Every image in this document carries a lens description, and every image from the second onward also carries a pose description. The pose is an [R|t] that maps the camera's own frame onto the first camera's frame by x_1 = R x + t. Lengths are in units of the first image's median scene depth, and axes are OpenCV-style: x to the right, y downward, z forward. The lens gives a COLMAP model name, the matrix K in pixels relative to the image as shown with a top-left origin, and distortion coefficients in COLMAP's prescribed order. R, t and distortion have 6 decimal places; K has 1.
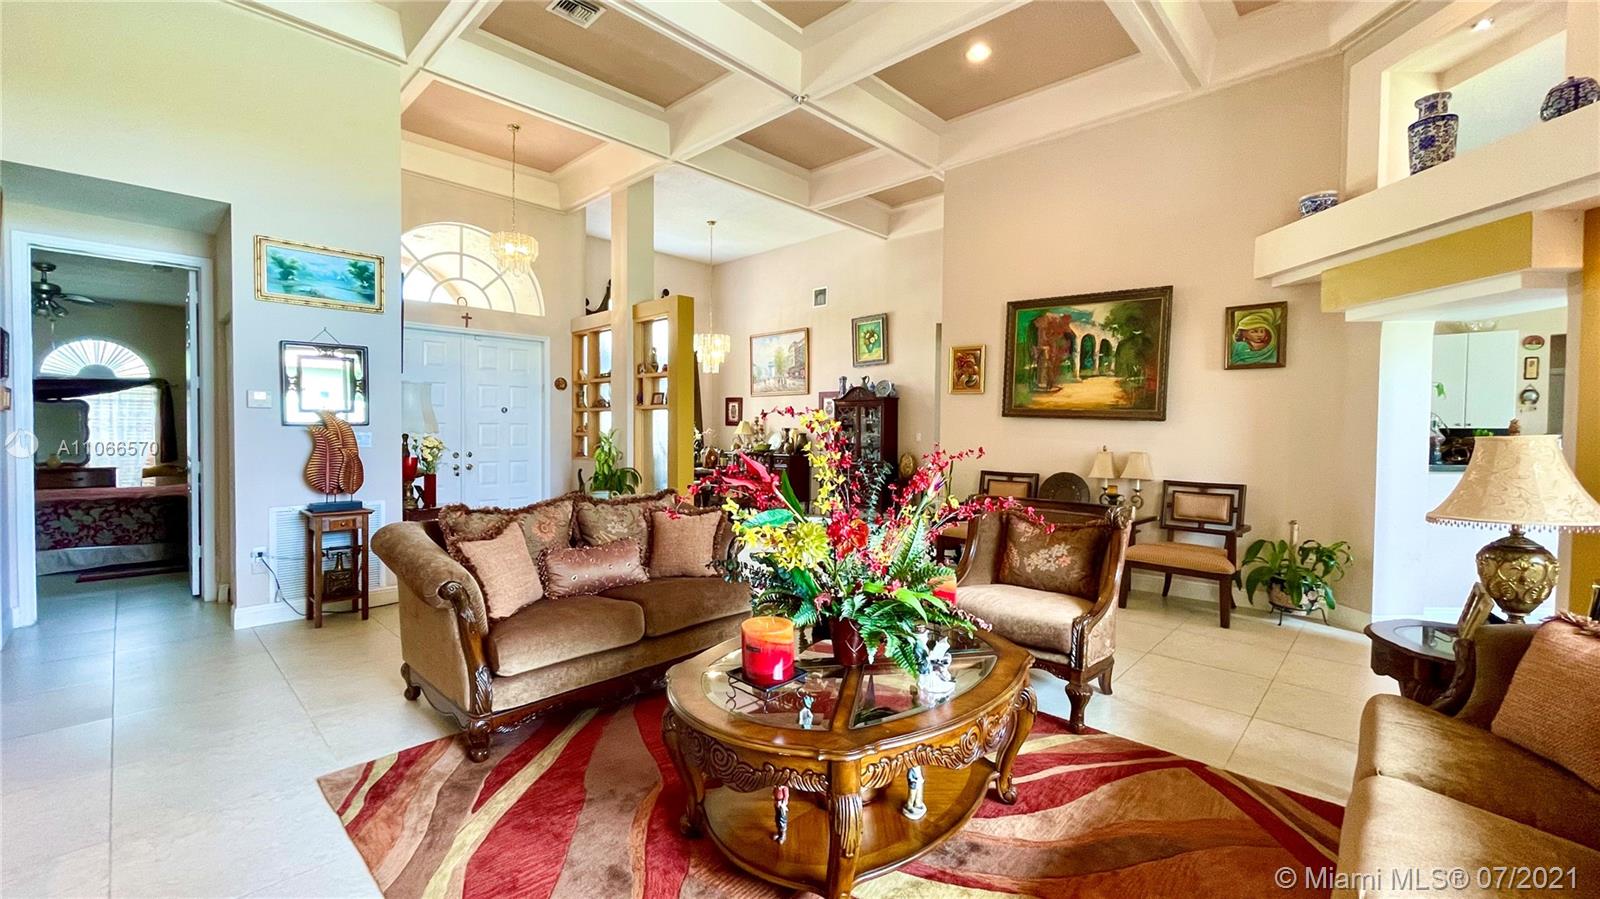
lens RADIAL K [[646.8, 0, 794.4], [0, 646.8, 443.0], [0, 0, 1]] dist [-0.002887, 0.000535]
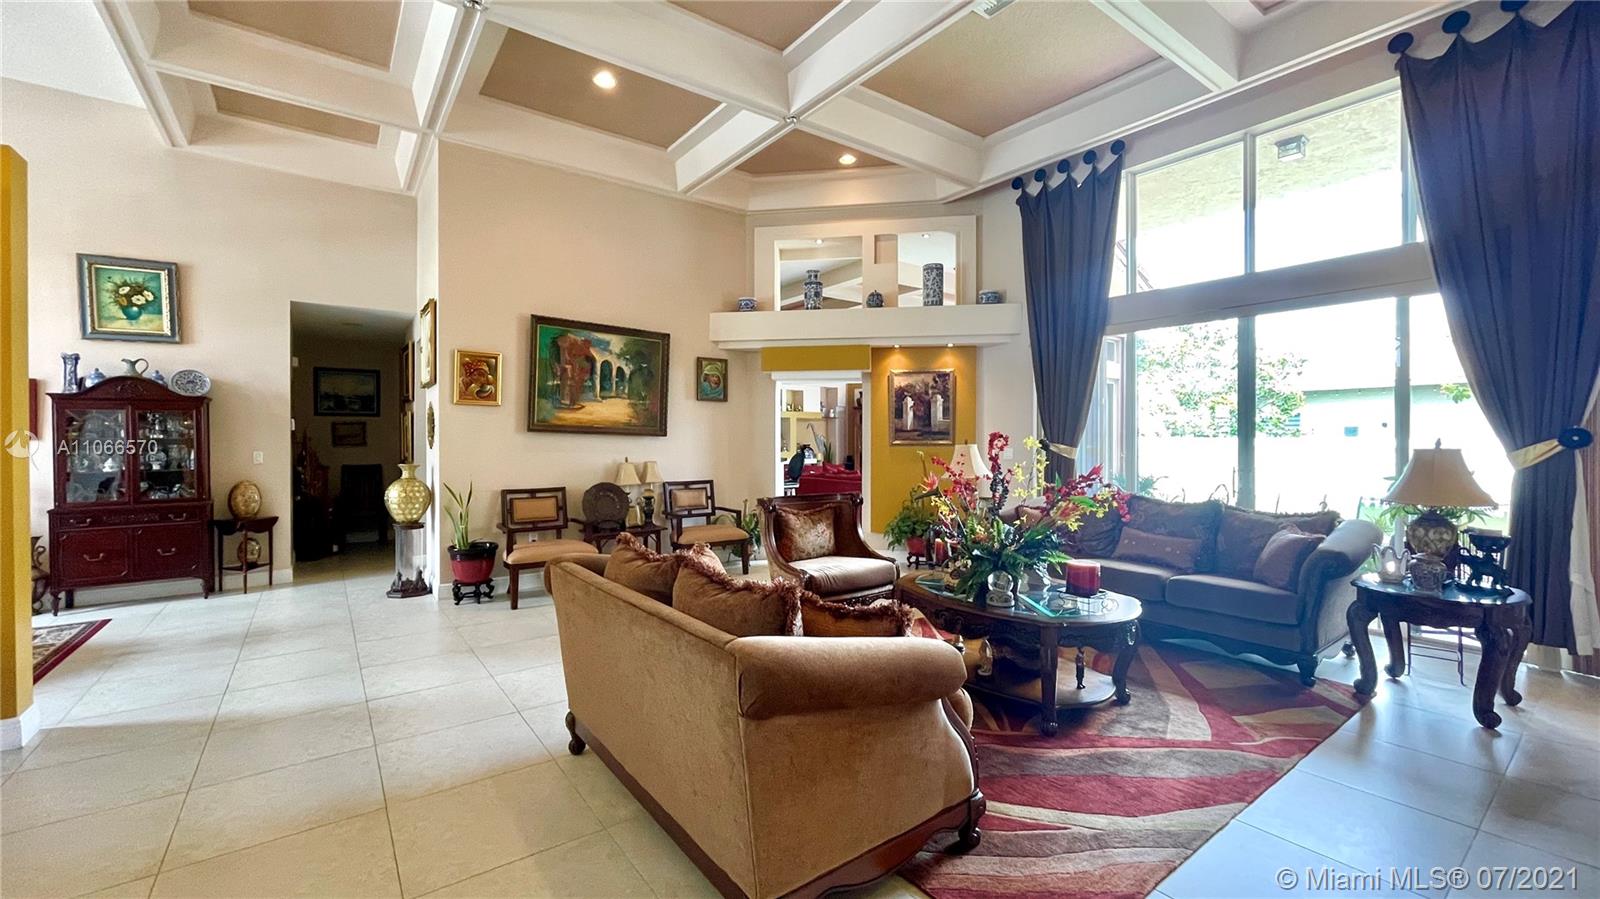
lens RADIAL K [[643.3, 0, 796.2], [0, 643.3, 446.0], [0, 0, 1]] dist [-0.002391, -0.000111]
pose [[0.167735, -0.017386, 0.985679, -0.447431], [0.026740, 0.999557, 0.013081, -0.016706], [-0.985469, 0.024163, 0.168126, 0.353423]]
